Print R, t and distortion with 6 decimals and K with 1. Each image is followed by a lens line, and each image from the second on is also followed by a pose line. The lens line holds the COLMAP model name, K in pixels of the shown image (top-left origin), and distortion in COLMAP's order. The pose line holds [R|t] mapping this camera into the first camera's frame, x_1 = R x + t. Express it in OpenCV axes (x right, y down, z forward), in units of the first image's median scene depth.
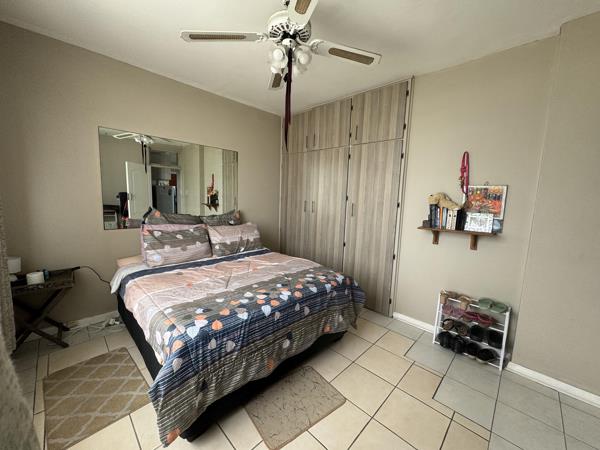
lens RADIAL K [[237.8, 0, 300.7], [0, 237.8, 224.3], [0, 0, 1]] dist [-0.003184, 0.000821]
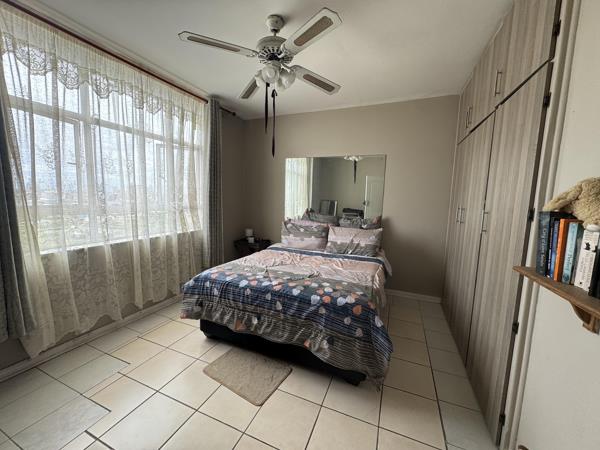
lens RADIAL K [[237.8, 0, 299.9], [0, 237.8, 224.4], [0, 0, 1]] dist [-0.003184, 0.000821]
pose [[0.369156, 0.080970, -0.925834, 0.853724], [-0.119923, 0.992019, 0.038941, -0.035259], [0.921598, 0.096653, 0.375920, 0.568650]]
